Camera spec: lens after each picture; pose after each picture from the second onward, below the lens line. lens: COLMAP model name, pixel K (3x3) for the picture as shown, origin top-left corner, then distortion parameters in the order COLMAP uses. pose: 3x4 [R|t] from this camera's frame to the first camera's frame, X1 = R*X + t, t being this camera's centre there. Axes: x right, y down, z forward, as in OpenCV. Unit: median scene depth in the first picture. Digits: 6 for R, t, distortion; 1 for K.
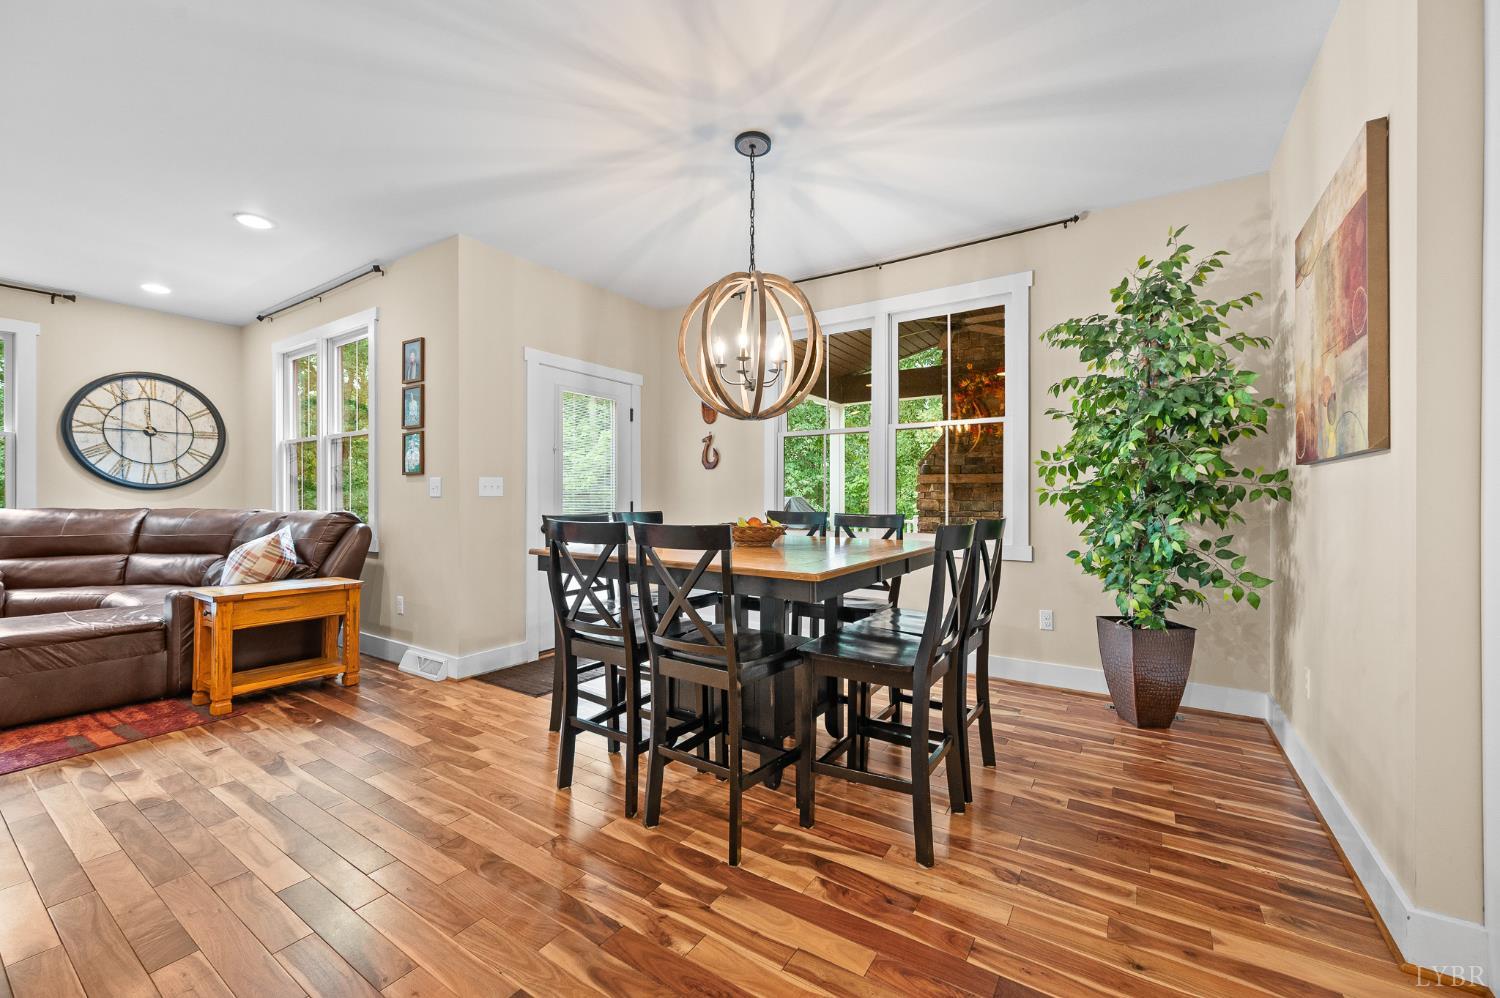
lens RADIAL K [[591.3, 0, 750.4], [0, 591.3, 495.9], [0, 0, 1]] dist [0.014436, 0.000120]
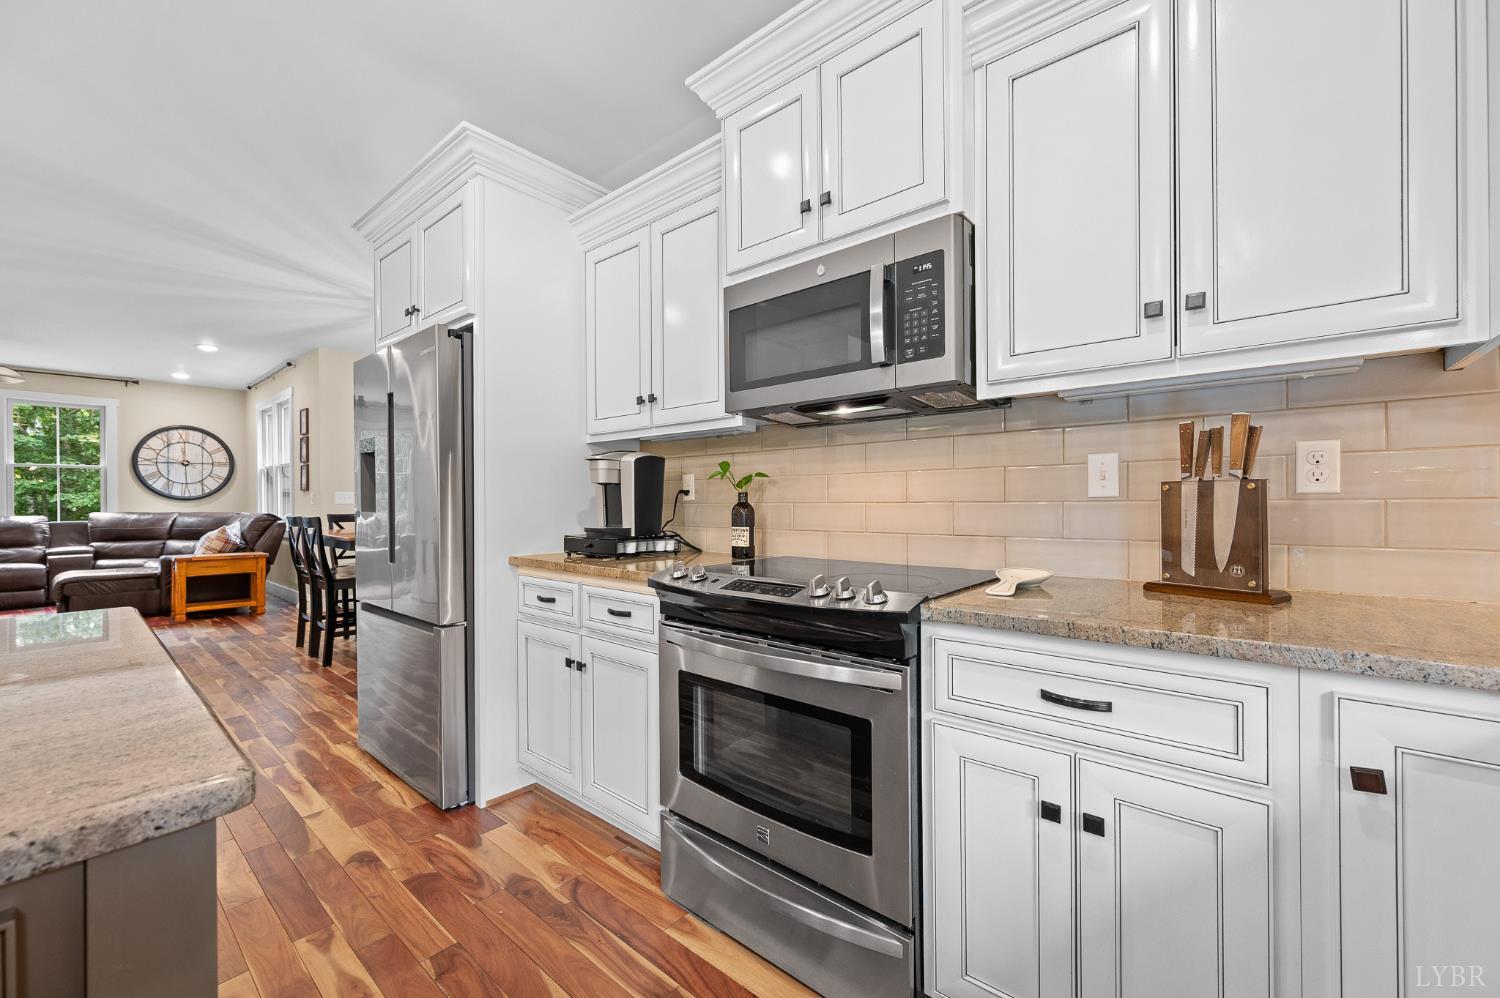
lens RADIAL K [[591.3, 0, 750.9], [0, 591.3, 502.4], [0, 0, 1]] dist [0.014436, 0.000120]
pose [[0.992577, -0.005921, -0.121475, 0.765661], [0.006454, 0.999971, 0.004003, -0.001325], [0.121448, -0.004757, 0.992586, -0.437377]]
